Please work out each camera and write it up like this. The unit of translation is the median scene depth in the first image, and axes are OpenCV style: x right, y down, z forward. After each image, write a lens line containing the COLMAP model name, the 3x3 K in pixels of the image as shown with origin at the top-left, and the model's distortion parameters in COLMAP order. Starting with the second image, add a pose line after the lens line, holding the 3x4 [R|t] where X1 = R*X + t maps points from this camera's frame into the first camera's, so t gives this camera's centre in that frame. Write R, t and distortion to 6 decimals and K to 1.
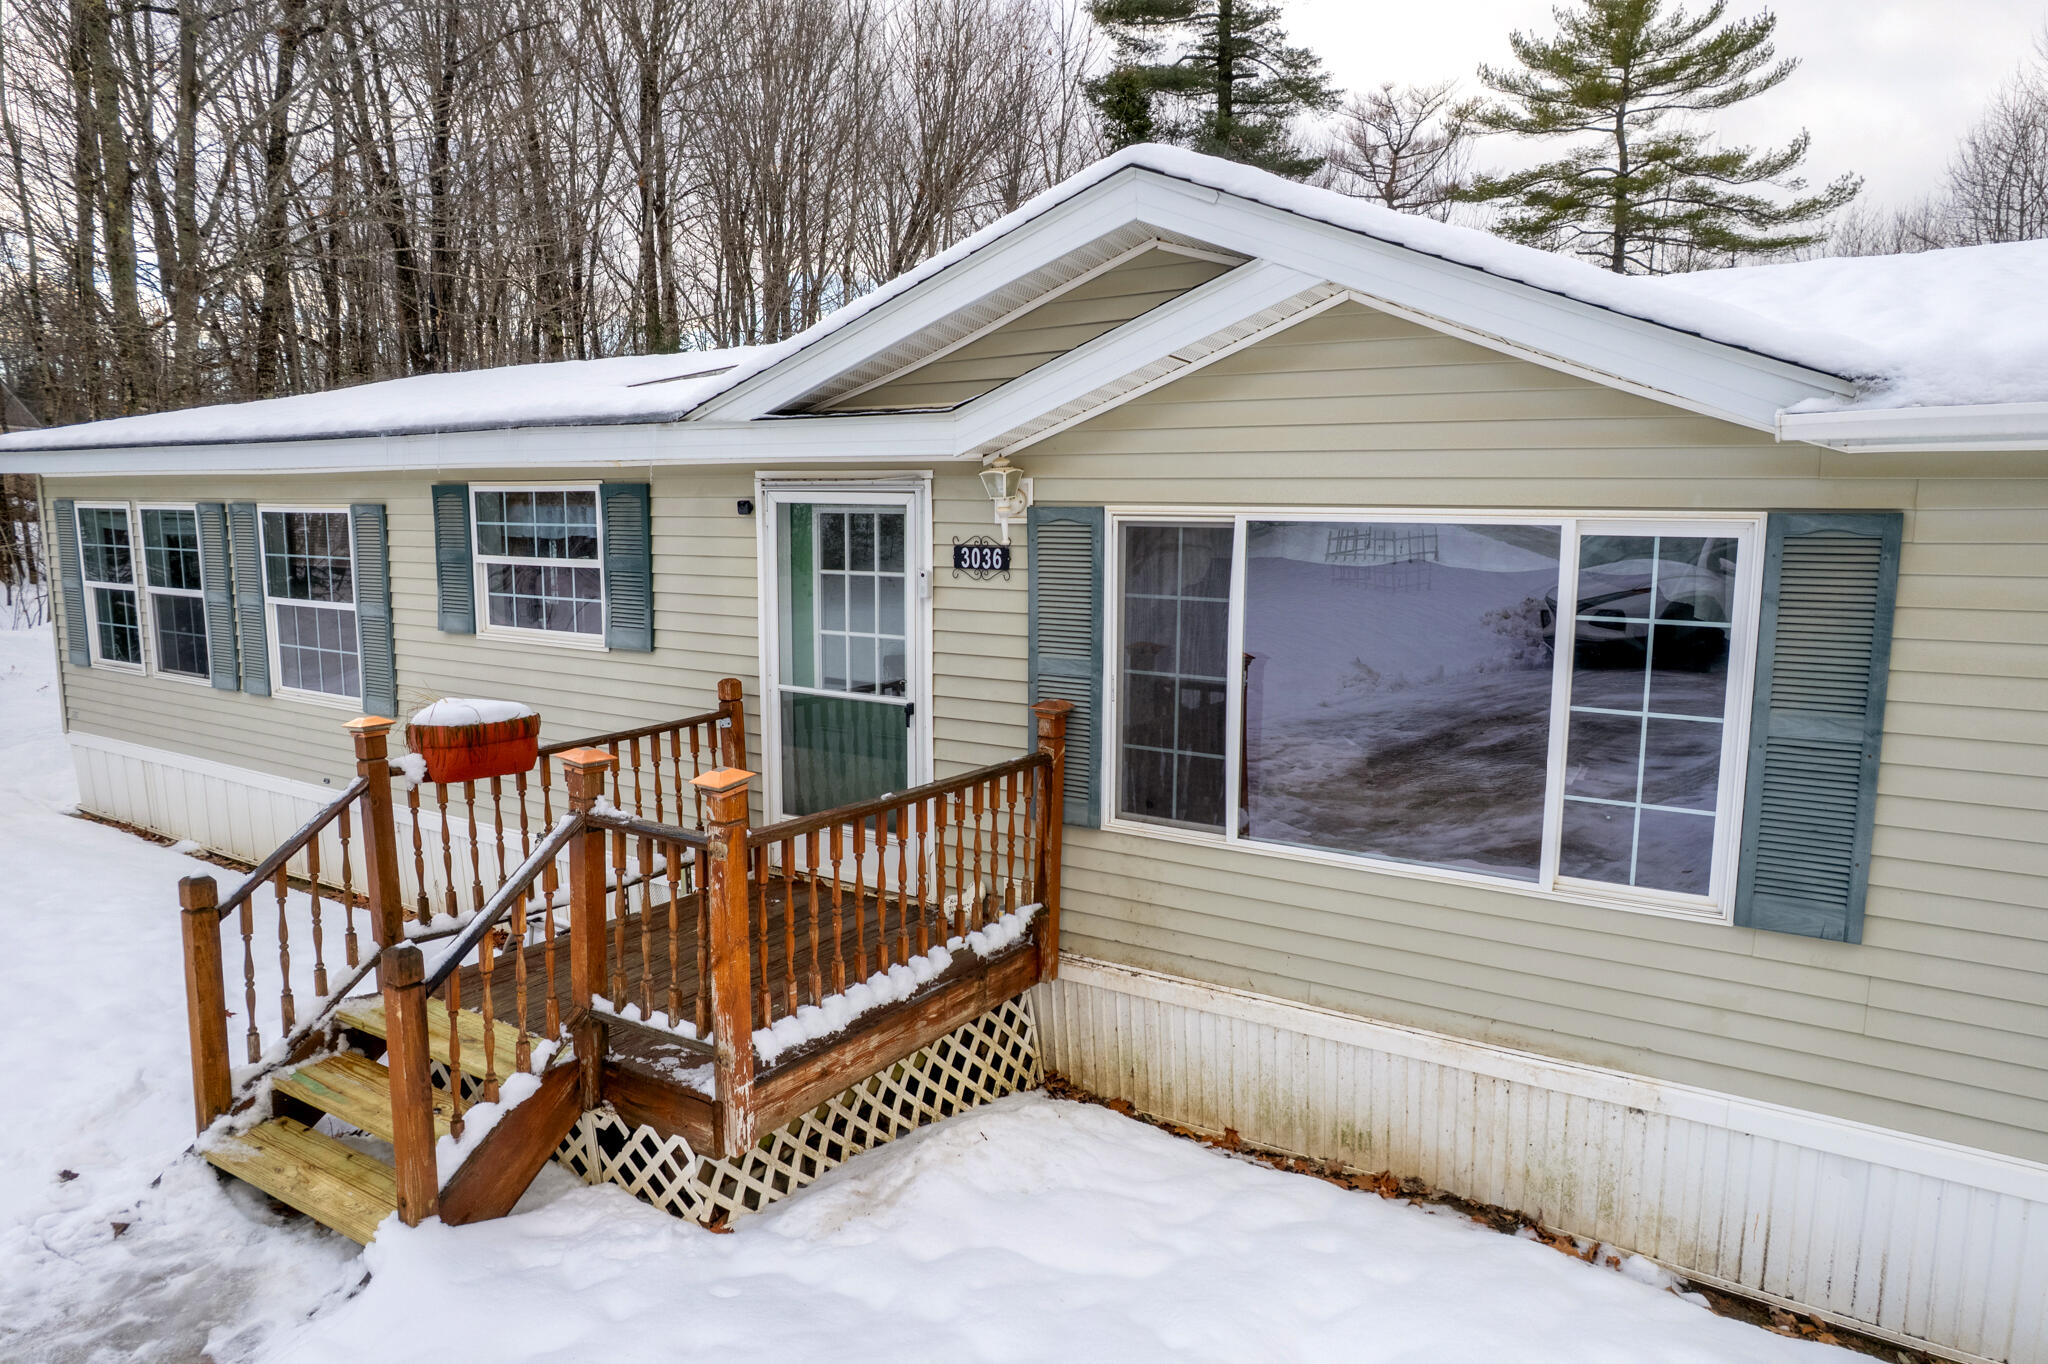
lens RADIAL K [[1298.0, 0, 1024.0], [0, 1298.0, 682.0], [0, 0, 1]] dist [-0.073660, 0.085758]
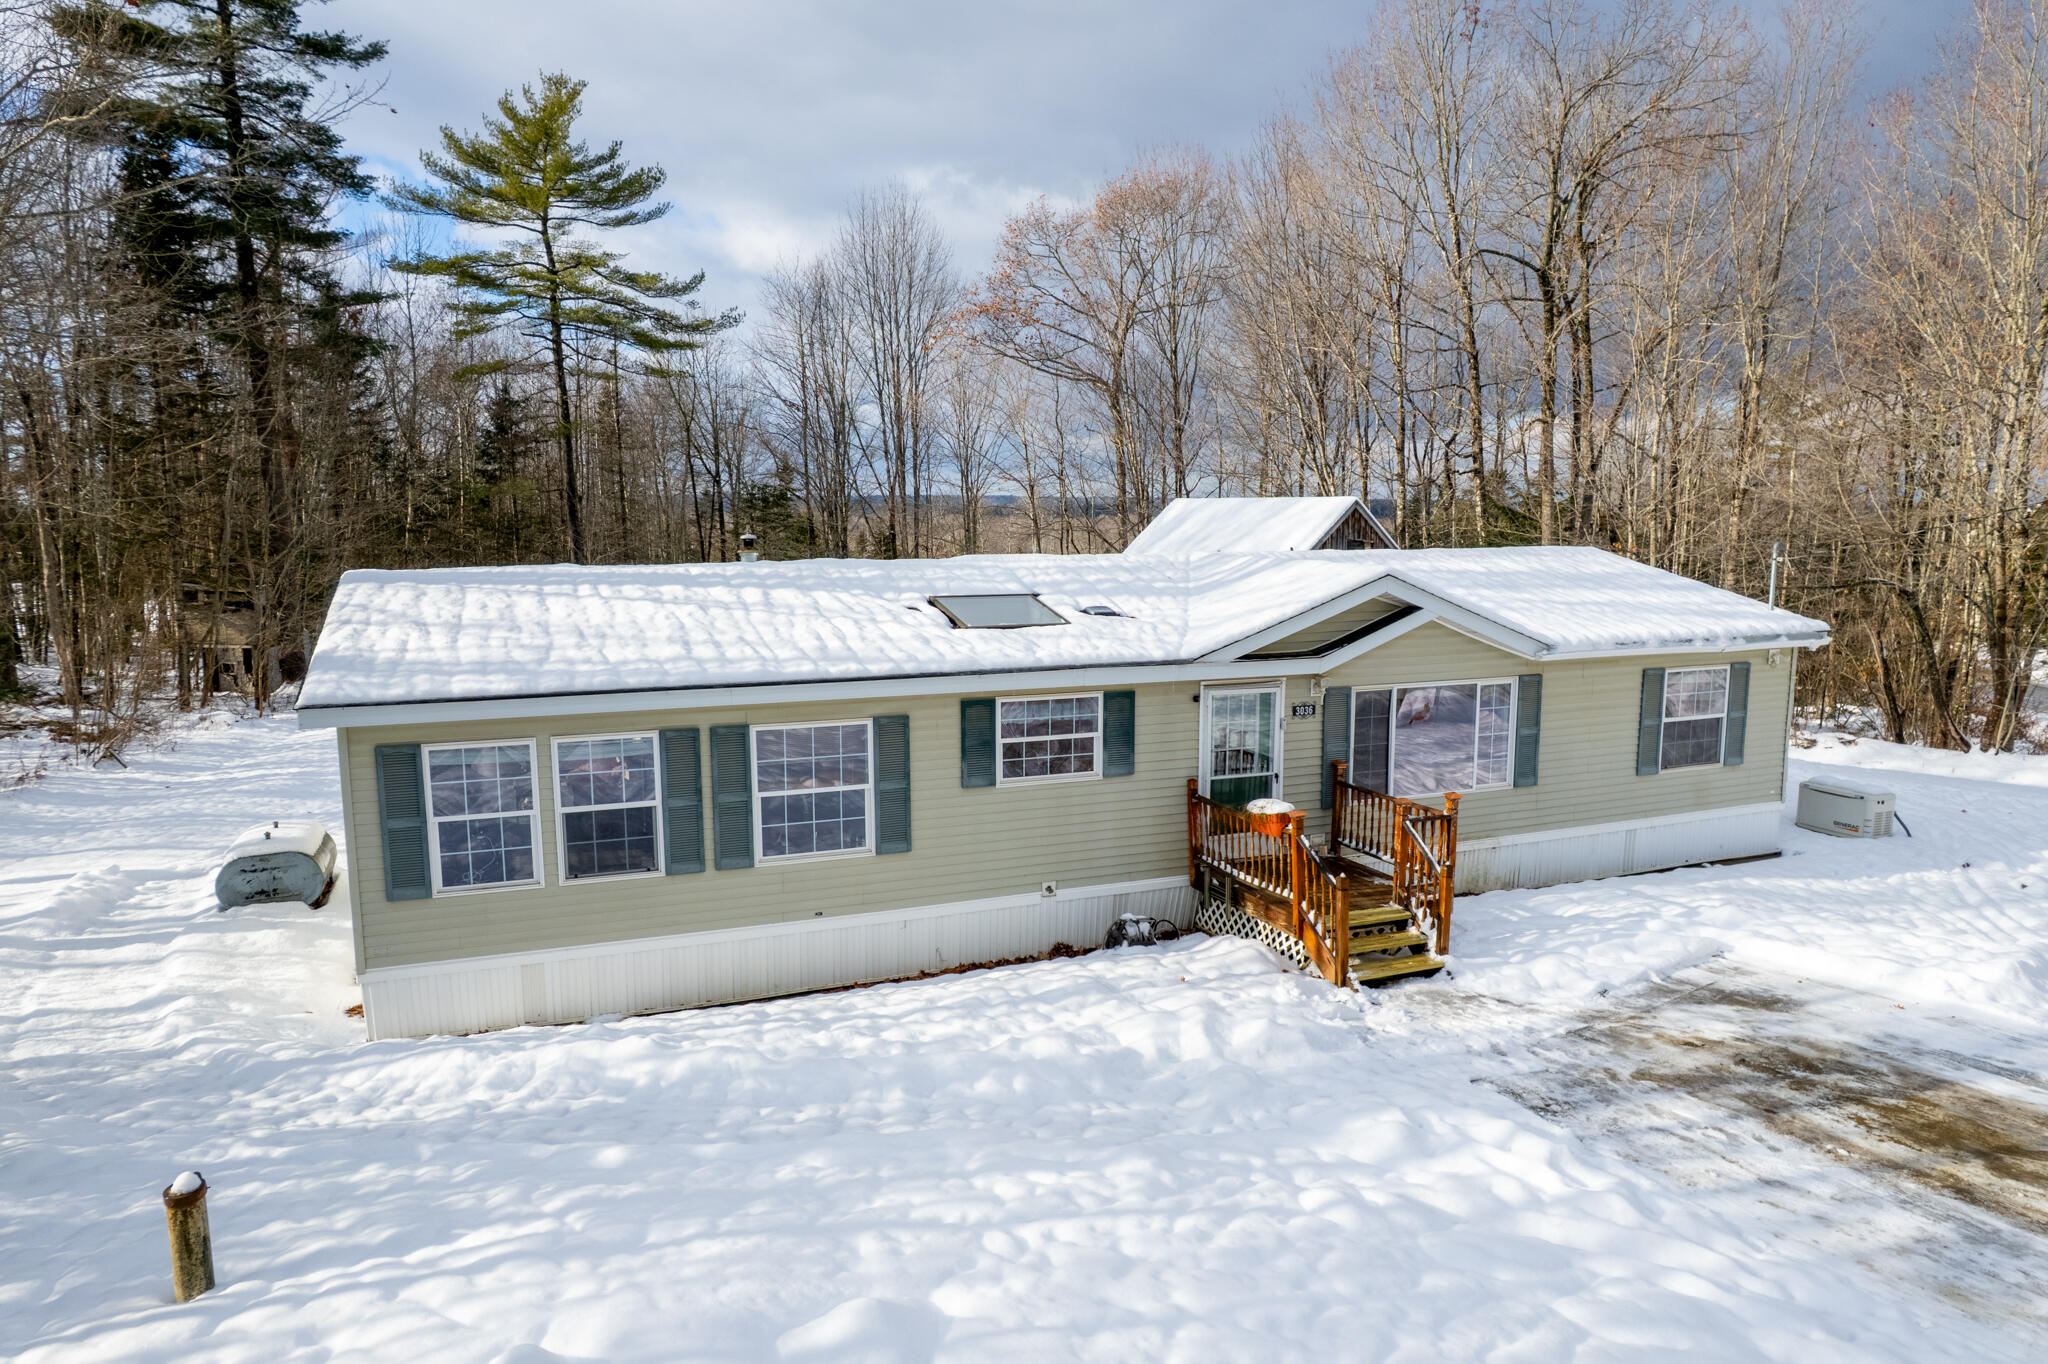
lens RADIAL K [[1311.6, 0, 1024.0], [0, 1311.6, 682.0], [0, 0, 1]] dist [-0.038737, -0.001982]
pose [[0.588277, -0.109565, 0.801203, -0.304106], [0.119847, 0.991650, 0.047611, -0.042897], [-0.799729, 0.068013, 0.596496, -0.012119]]
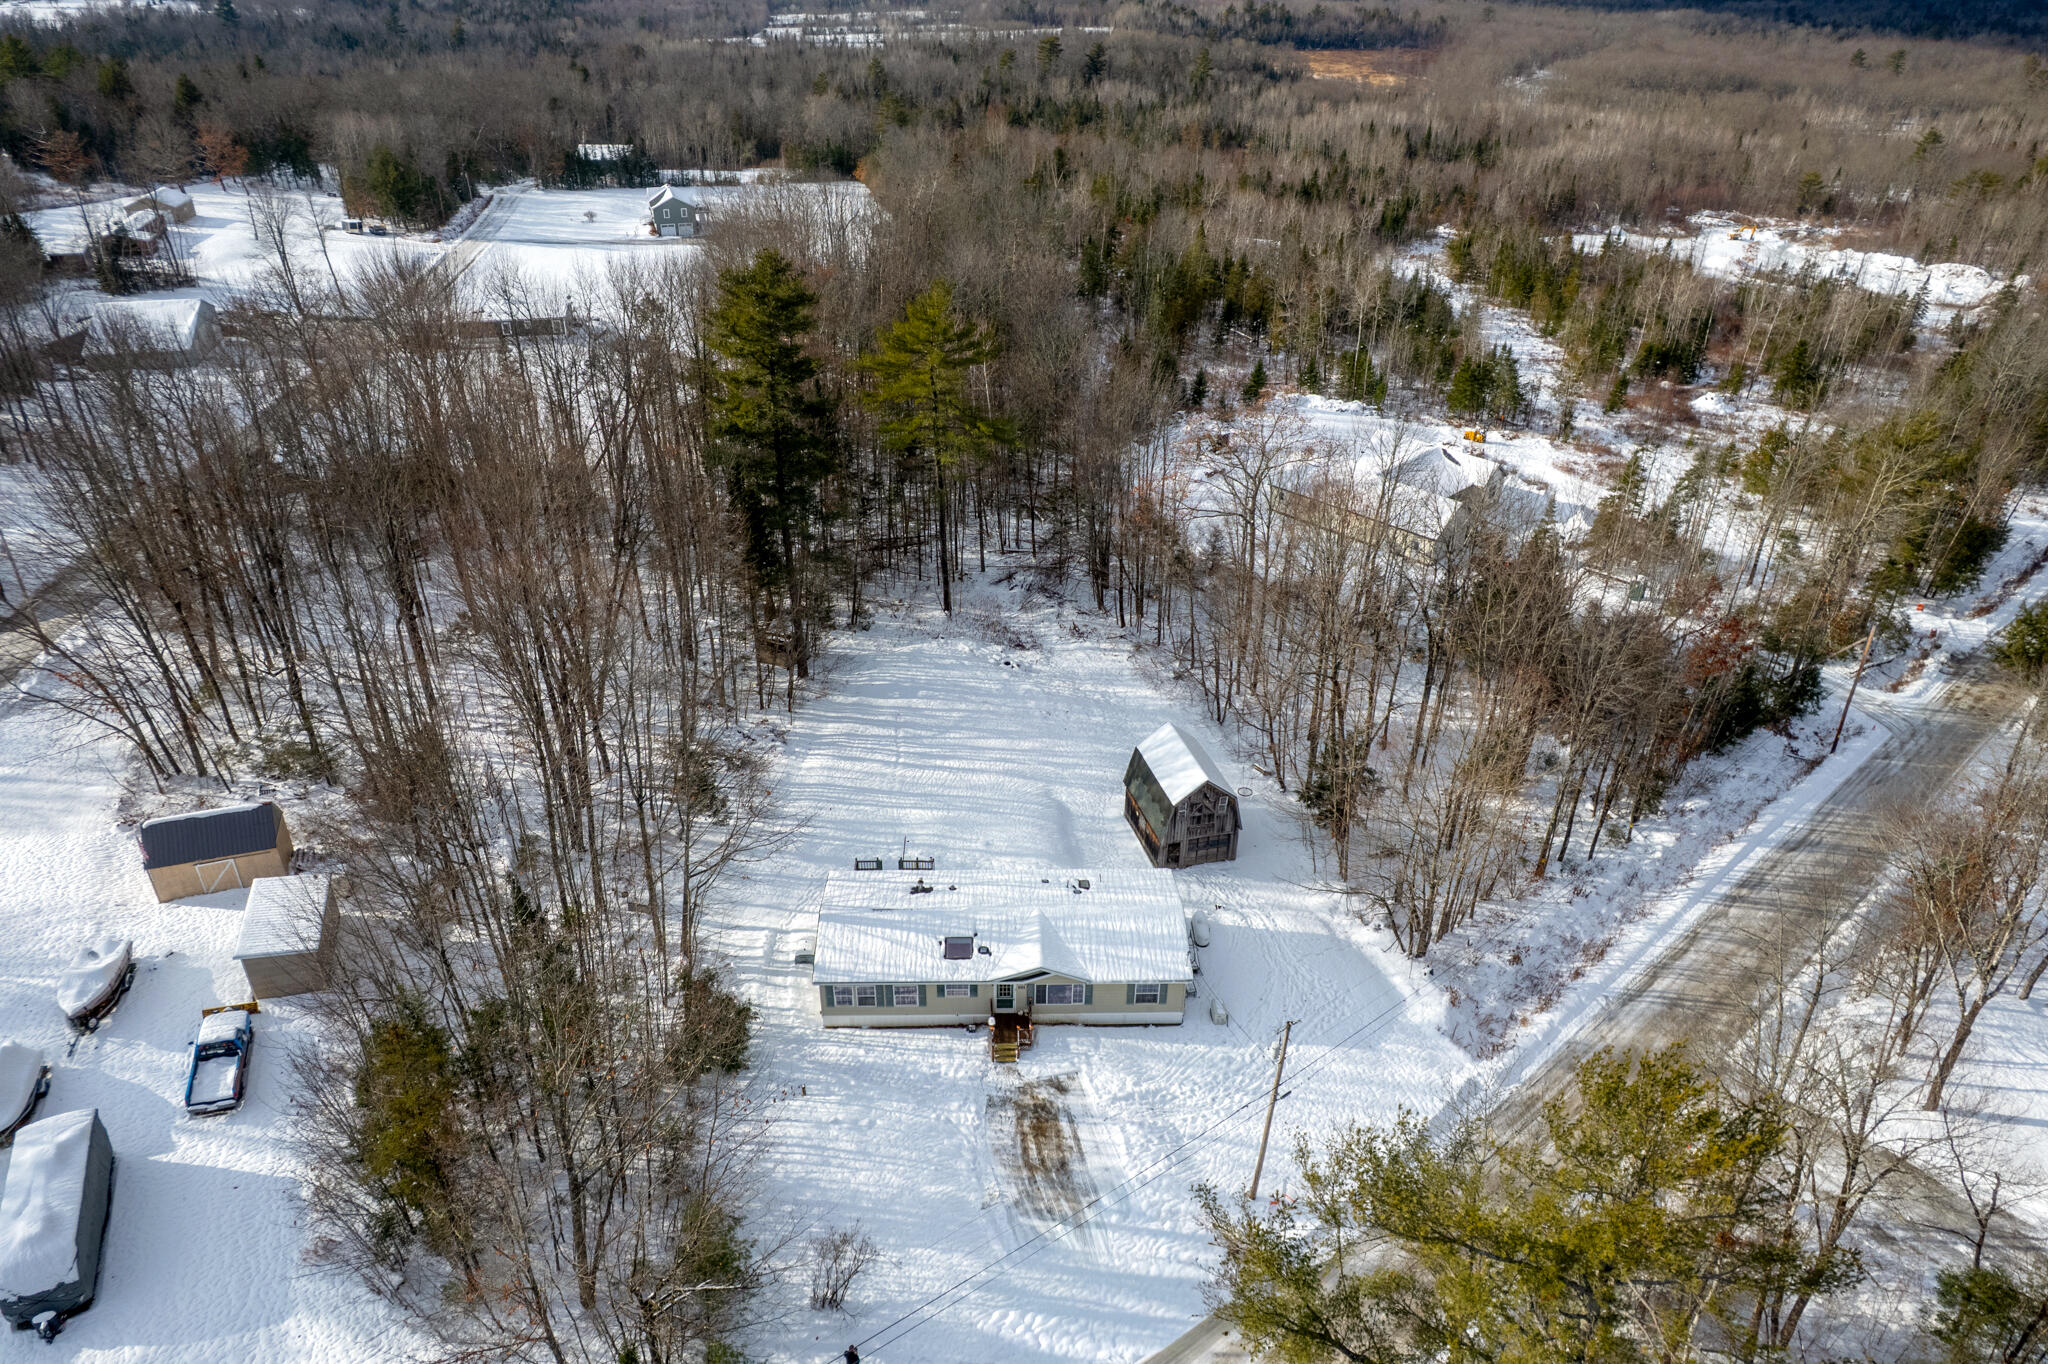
lens RADIAL K [[1319.2, 0, 1024.1], [0, 1319.2, 691.7], [0, 0, 1]] dist [-0.079902, 0.072547]
pose [[0.832488, -0.275724, 0.480562, -0.583661], [0.075856, 0.915928, 0.394110, -0.845282], [-0.548825, -0.291639, 0.783414, -0.871045]]
